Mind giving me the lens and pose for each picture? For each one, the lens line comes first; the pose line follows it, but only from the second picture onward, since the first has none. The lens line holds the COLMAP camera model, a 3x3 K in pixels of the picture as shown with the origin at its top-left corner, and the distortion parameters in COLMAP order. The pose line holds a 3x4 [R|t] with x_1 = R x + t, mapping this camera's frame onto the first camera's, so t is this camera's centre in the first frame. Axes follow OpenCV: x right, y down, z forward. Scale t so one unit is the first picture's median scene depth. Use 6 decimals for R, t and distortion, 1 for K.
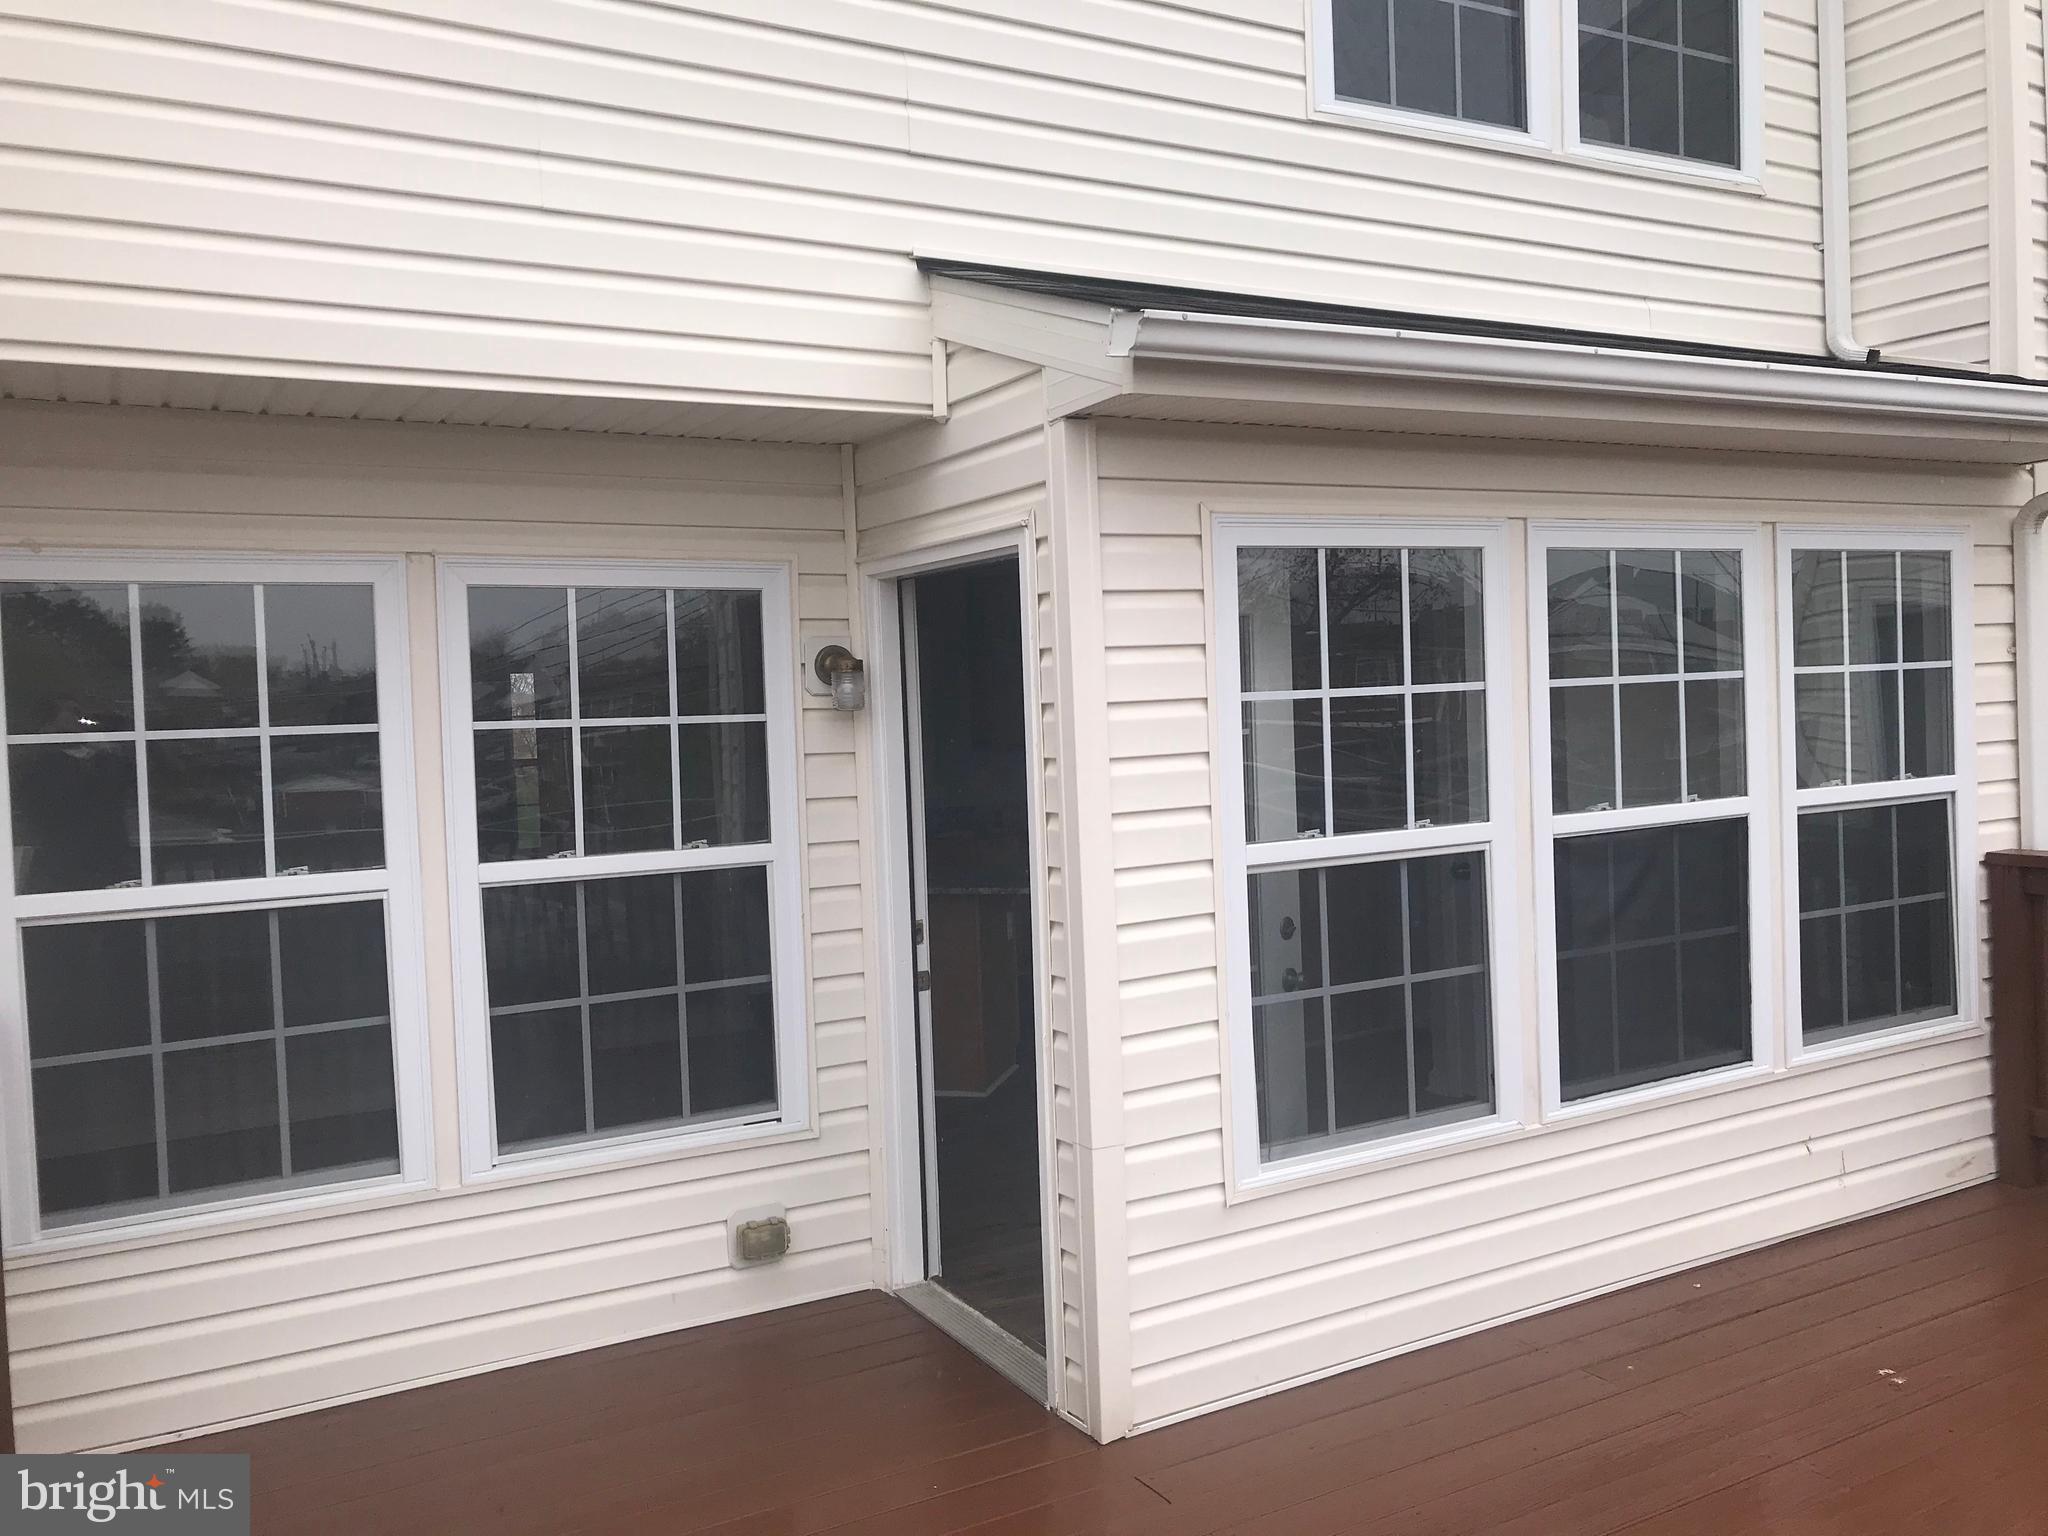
lens RADIAL K [[1678.3, 0, 1030.7], [0, 1678.3, 737.5], [0, 0, 1]] dist [0.026567, -0.014155]
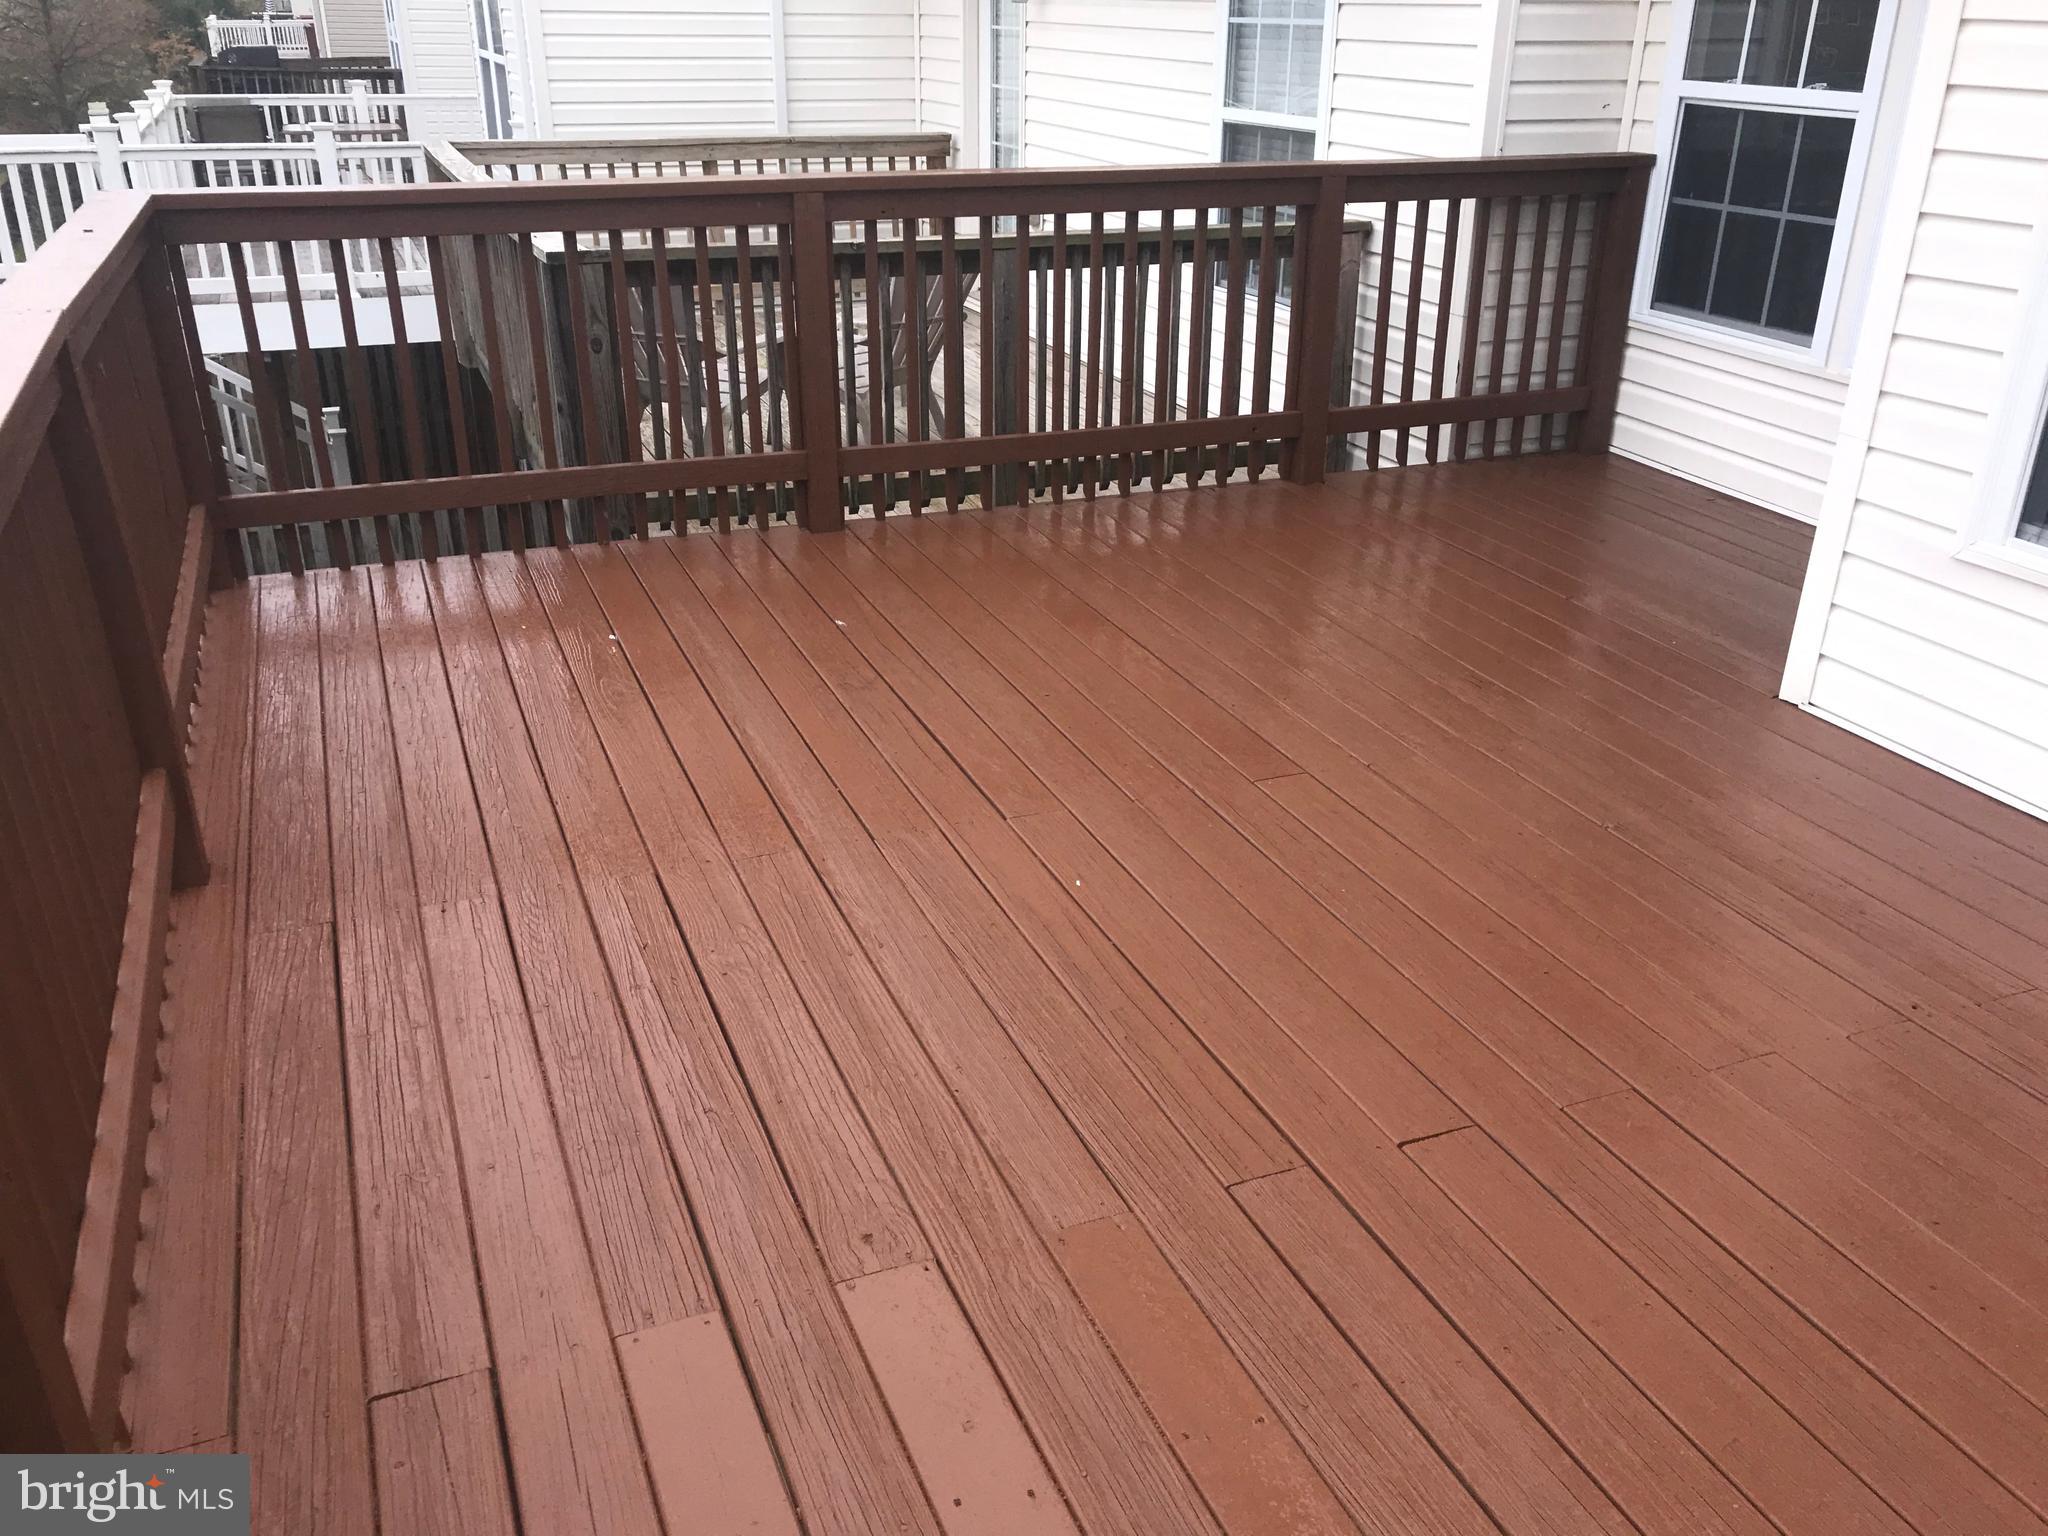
lens RADIAL K [[1678.3, 0, 1030.7], [0, 1678.3, 737.5], [0, 0, 1]] dist [0.026567, -0.014155]
pose [[-0.099532, 0.438627, -0.893140, 1.022763], [-0.033762, 0.895592, 0.443594, -0.029316], [0.994461, 0.074306, -0.074331, 0.554812]]
